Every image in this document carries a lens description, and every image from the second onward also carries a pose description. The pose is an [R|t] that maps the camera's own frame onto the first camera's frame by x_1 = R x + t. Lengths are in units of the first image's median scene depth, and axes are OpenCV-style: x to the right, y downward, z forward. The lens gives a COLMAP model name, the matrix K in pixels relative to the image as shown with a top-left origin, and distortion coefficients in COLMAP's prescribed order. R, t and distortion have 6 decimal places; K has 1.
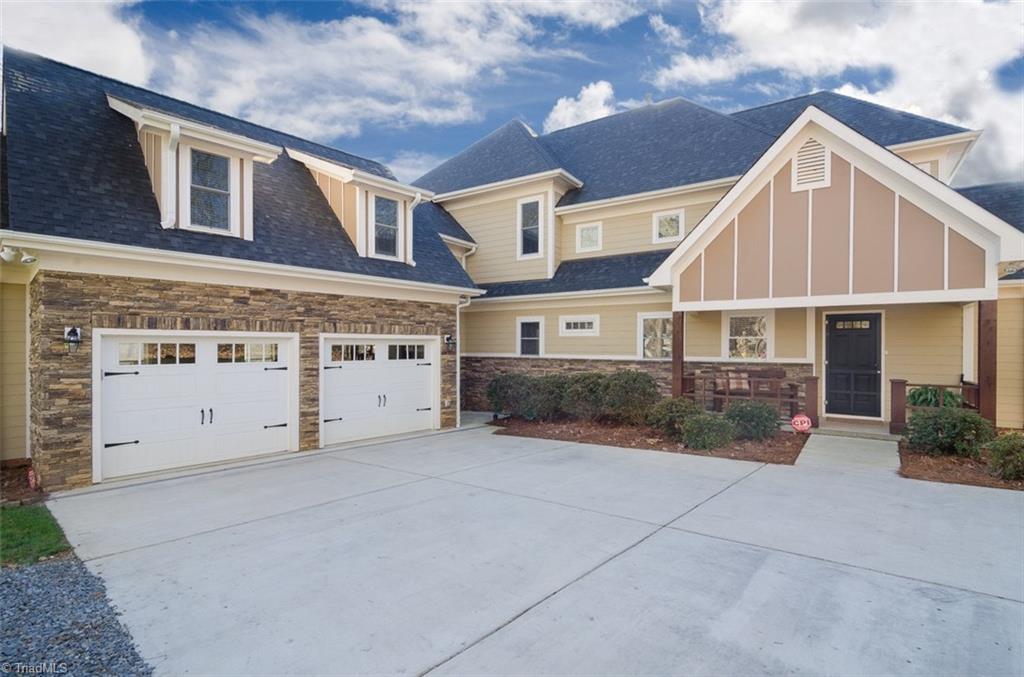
lens RADIAL K [[481.4, 0, 510.6], [0, 481.4, 345.8], [0, 0, 1]] dist [0.000128, -0.000486]
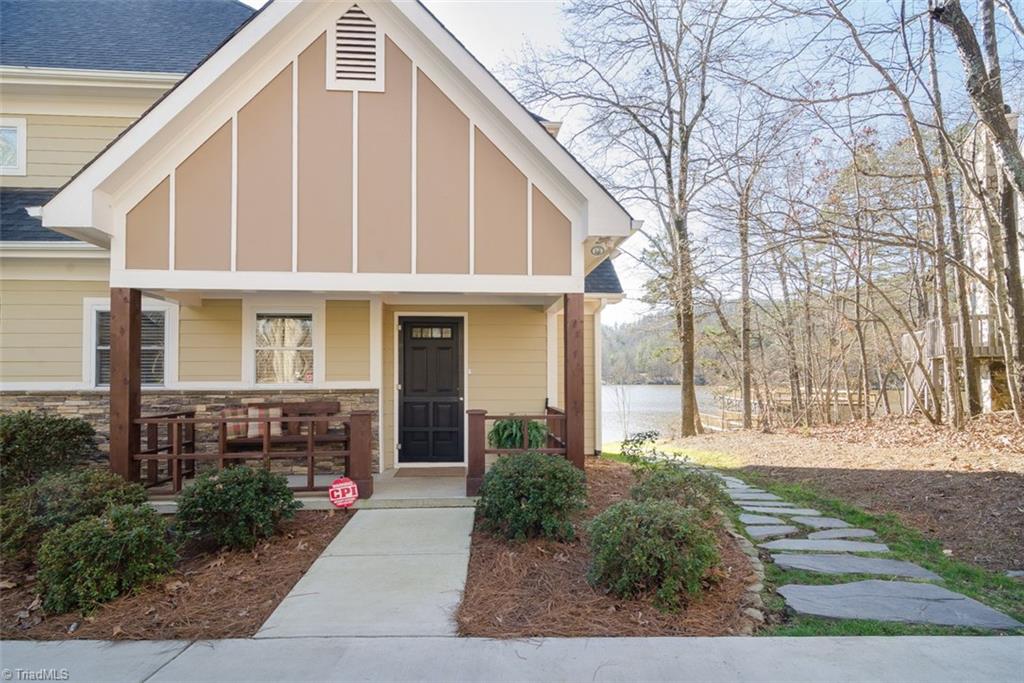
lens RADIAL K [[473.5, 0, 510.4], [0, 473.5, 370.9], [0, 0, 1]] dist [-0.000336, -0.000088]
pose [[0.771672, 0.003992, 0.636009, 0.366943], [0.004762, 0.999916, -0.012054, 0.021286], [-0.636003, 0.012331, 0.771588, 0.403109]]
